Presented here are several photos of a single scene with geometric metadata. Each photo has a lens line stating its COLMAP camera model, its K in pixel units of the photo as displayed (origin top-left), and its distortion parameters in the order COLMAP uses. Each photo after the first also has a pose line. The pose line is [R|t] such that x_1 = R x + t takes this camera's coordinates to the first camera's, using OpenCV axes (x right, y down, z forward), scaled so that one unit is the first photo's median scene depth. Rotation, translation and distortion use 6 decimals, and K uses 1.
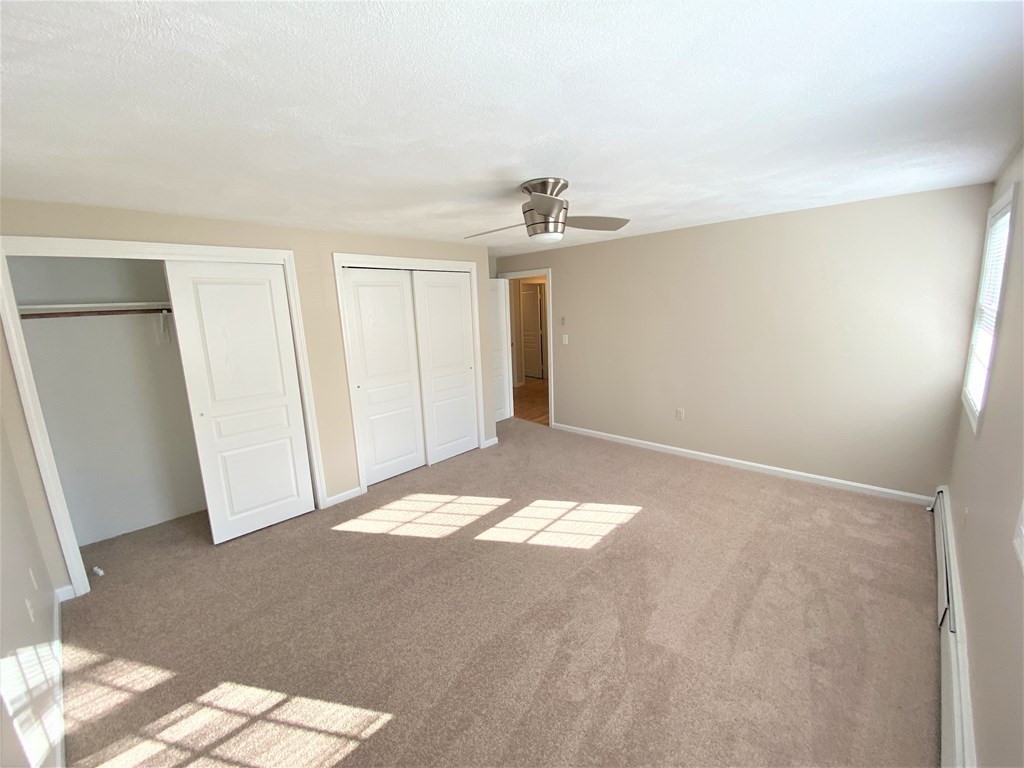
lens RADIAL K [[414.1, 0, 507.4], [0, 414.1, 384.4], [0, 0, 1]] dist [0.033224, -0.028584]
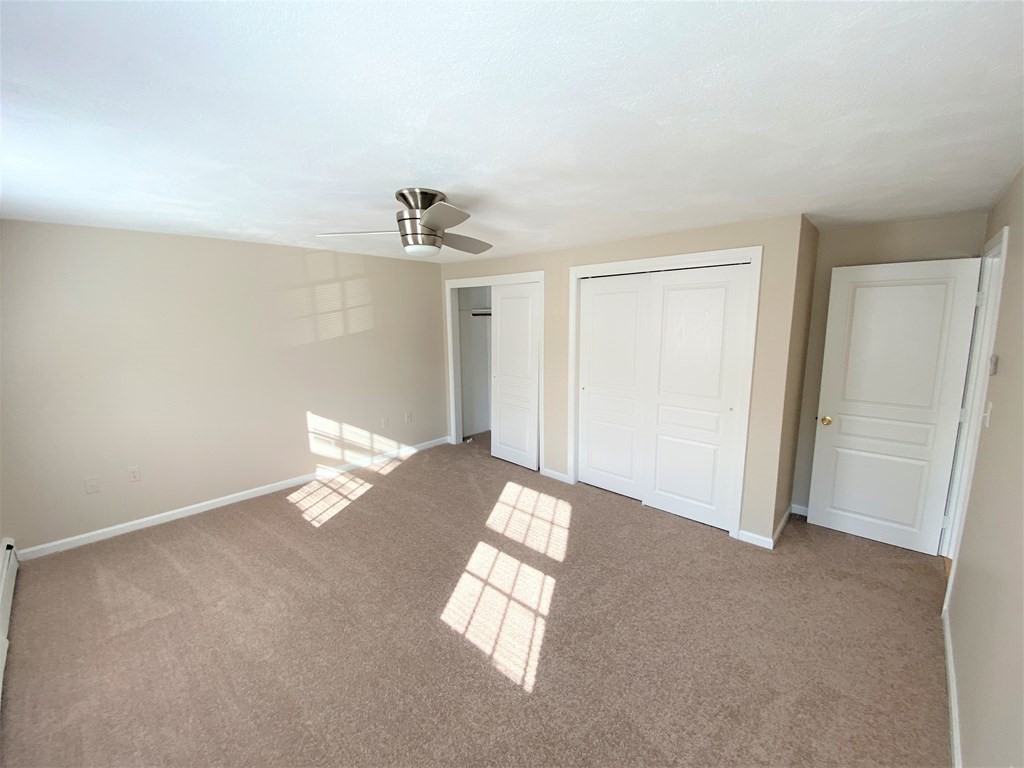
lens RADIAL K [[414.1, 0, 507.4], [0, 414.1, 384.4], [0, 0, 1]] dist [0.033224, -0.028584]
pose [[-0.001489, 0.196132, -0.980576, 0.842951], [-0.179256, 0.964642, 0.193217, -0.215491], [0.983801, 0.176061, 0.033722, 0.942801]]
